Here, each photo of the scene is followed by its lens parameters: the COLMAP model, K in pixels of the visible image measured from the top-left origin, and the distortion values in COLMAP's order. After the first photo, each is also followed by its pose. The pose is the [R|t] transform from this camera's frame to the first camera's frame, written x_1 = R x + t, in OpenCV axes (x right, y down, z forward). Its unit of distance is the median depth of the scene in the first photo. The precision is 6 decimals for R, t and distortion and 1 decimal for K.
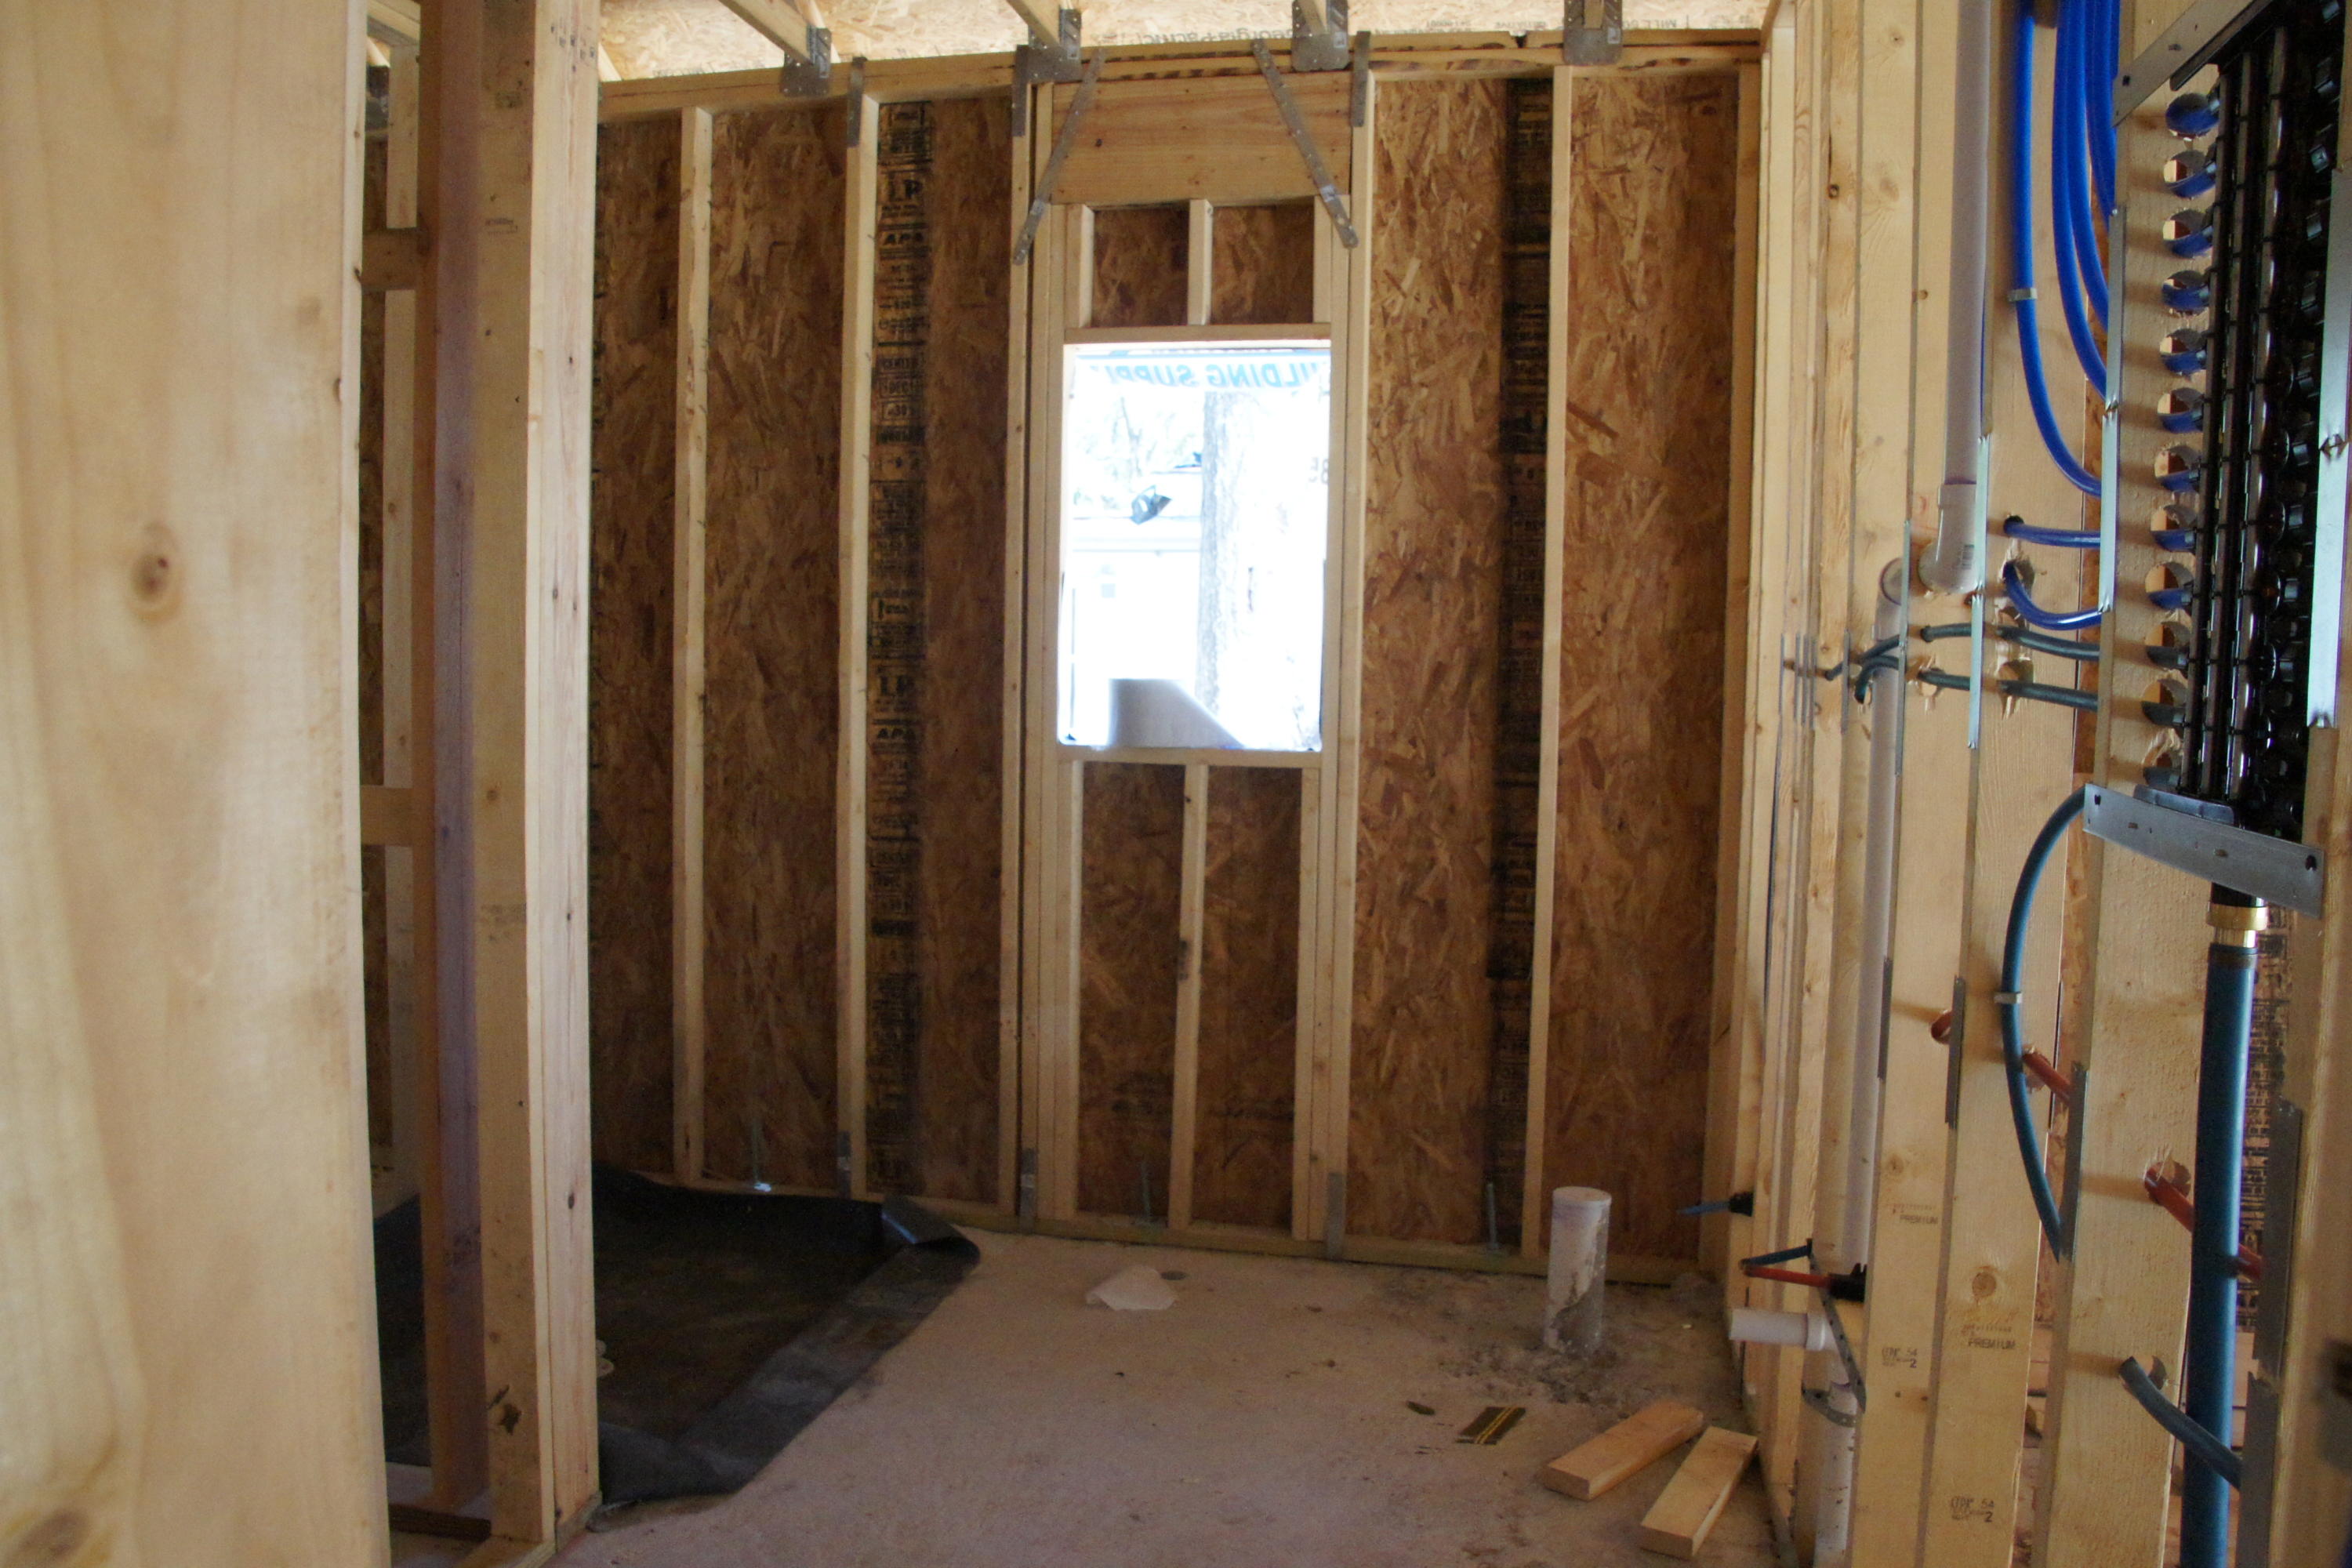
lens RADIAL K [[1914.6, 0, 1173.8], [0, 1914.6, 787.0], [0, 0, 1]] dist [-0.162269, 0.050155]
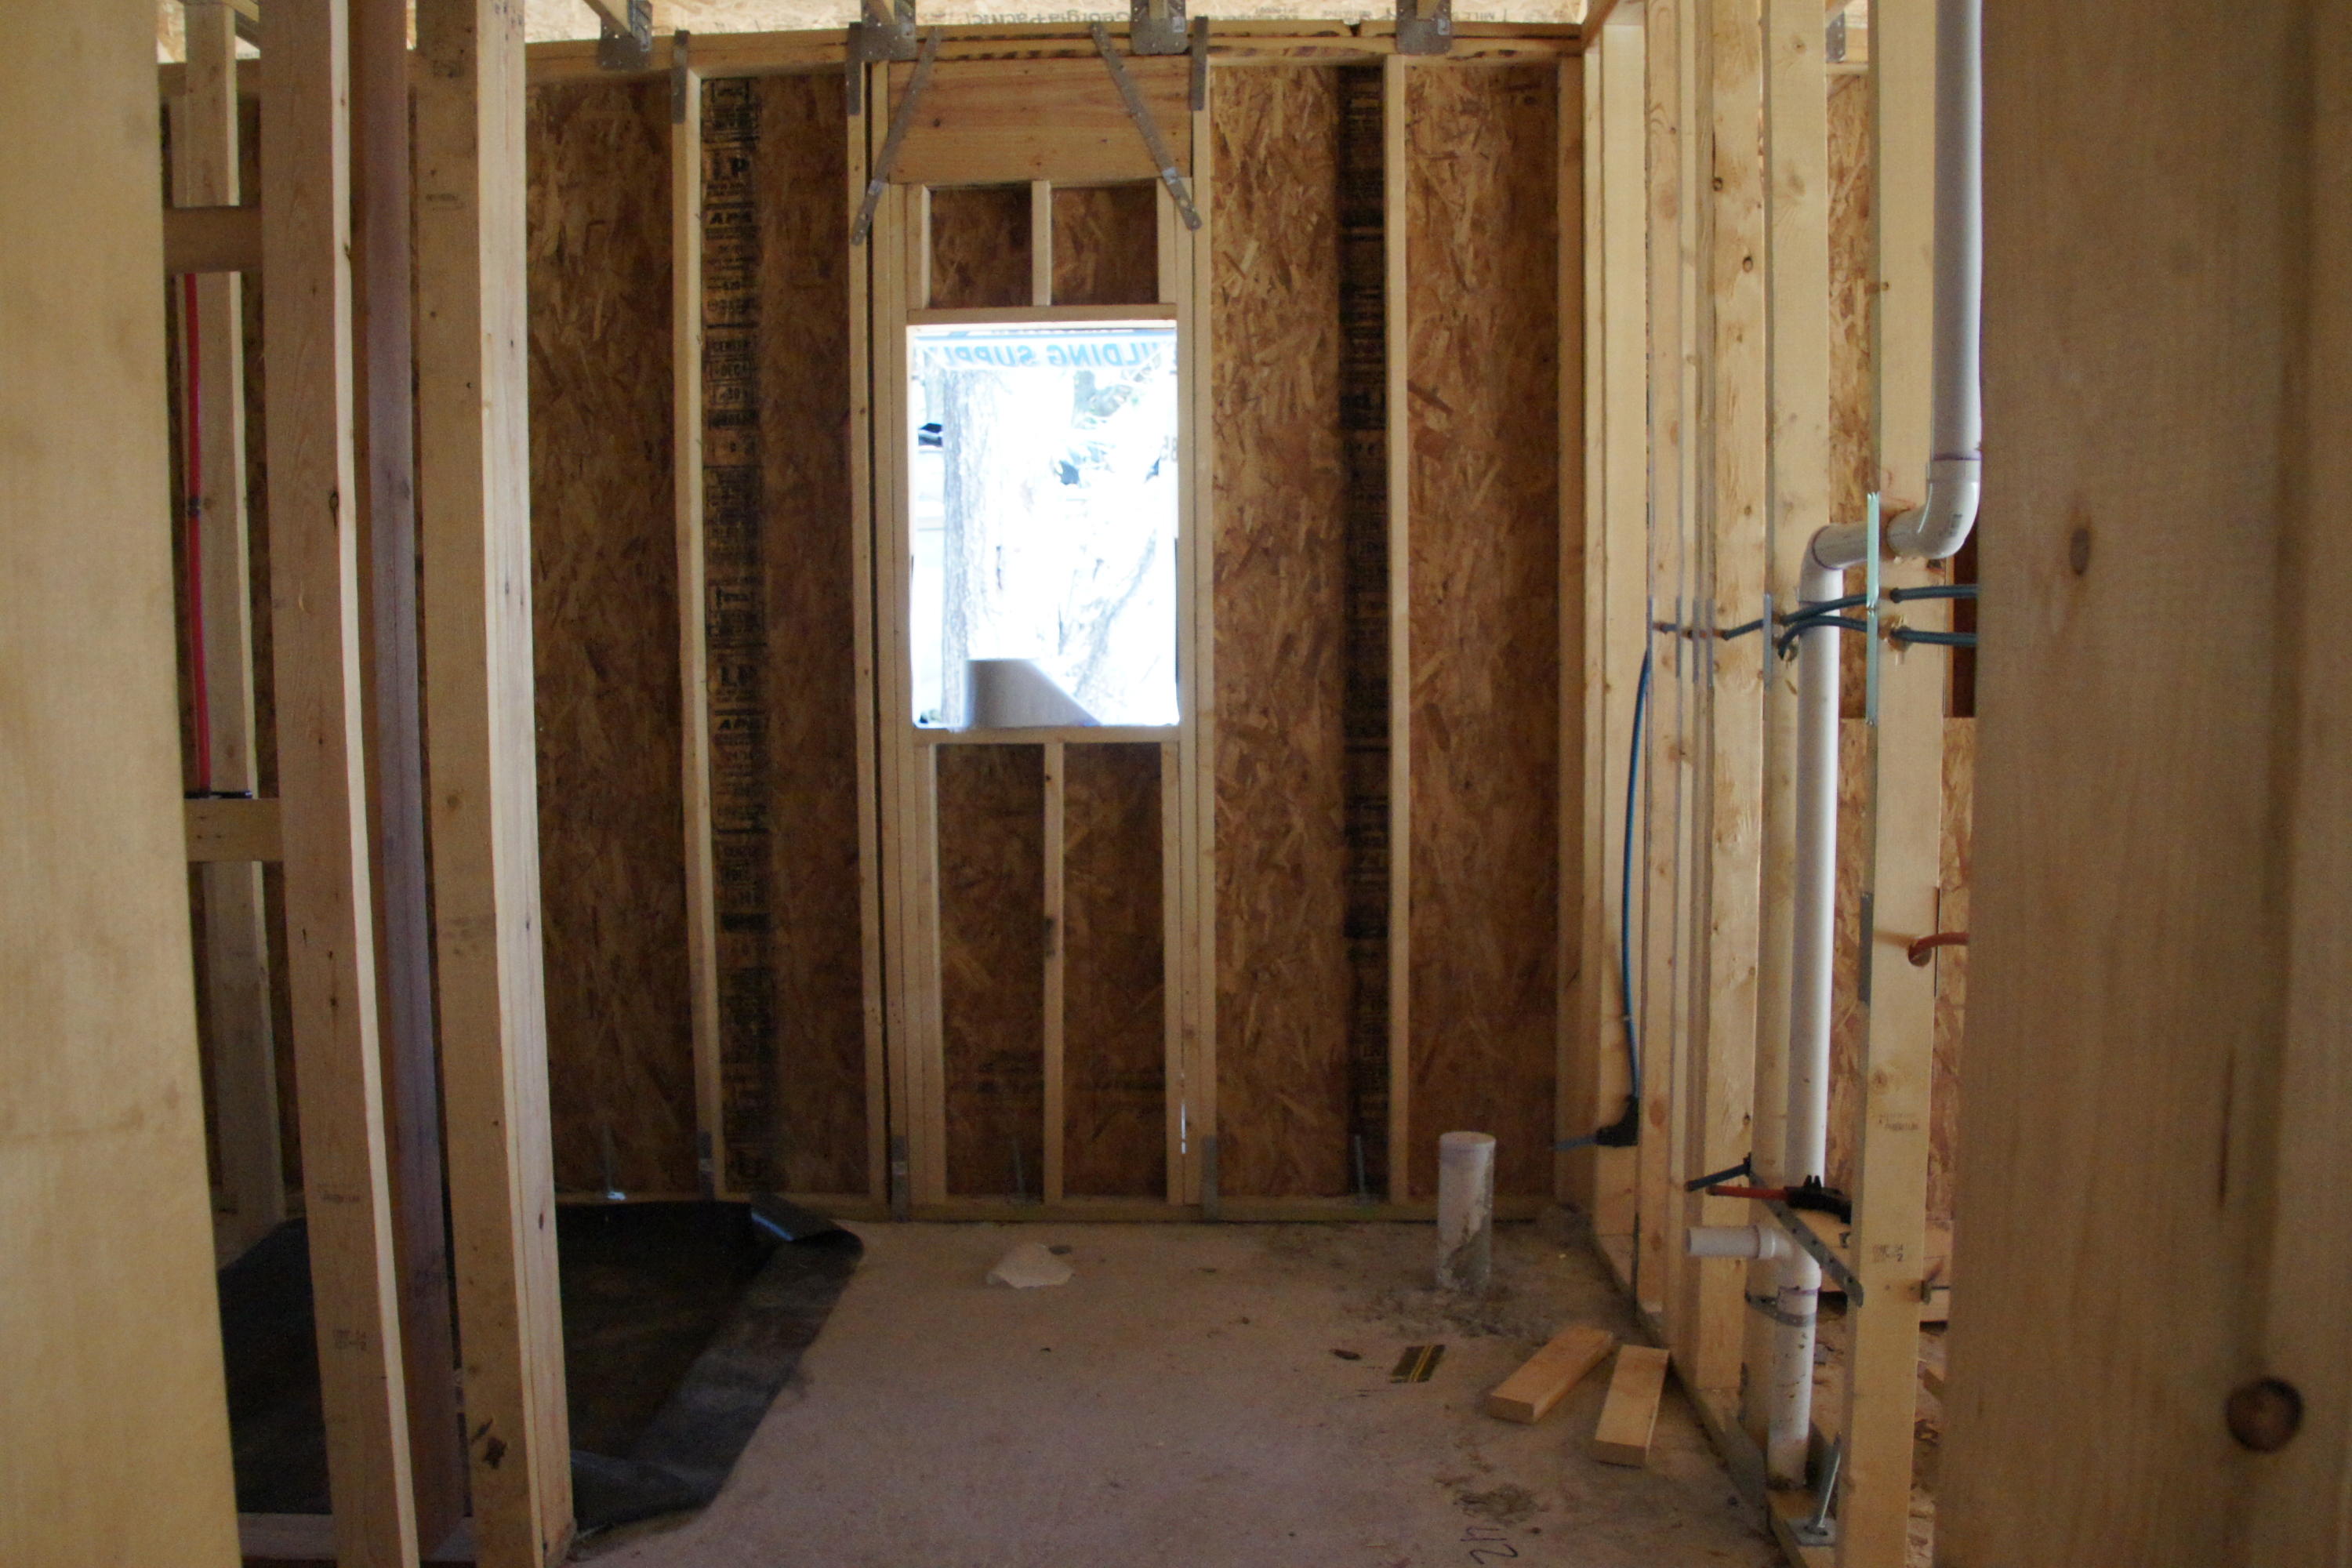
lens RADIAL K [[1914.6, 0, 1186.4], [0, 1914.6, 791.4], [0, 0, 1]] dist [-0.162269, 0.050155]
pose [[0.980019, -0.044103, 0.193951, -0.119209], [0.041235, 0.998973, 0.018799, -0.002324], [-0.194581, -0.010425, 0.980831, -0.001038]]
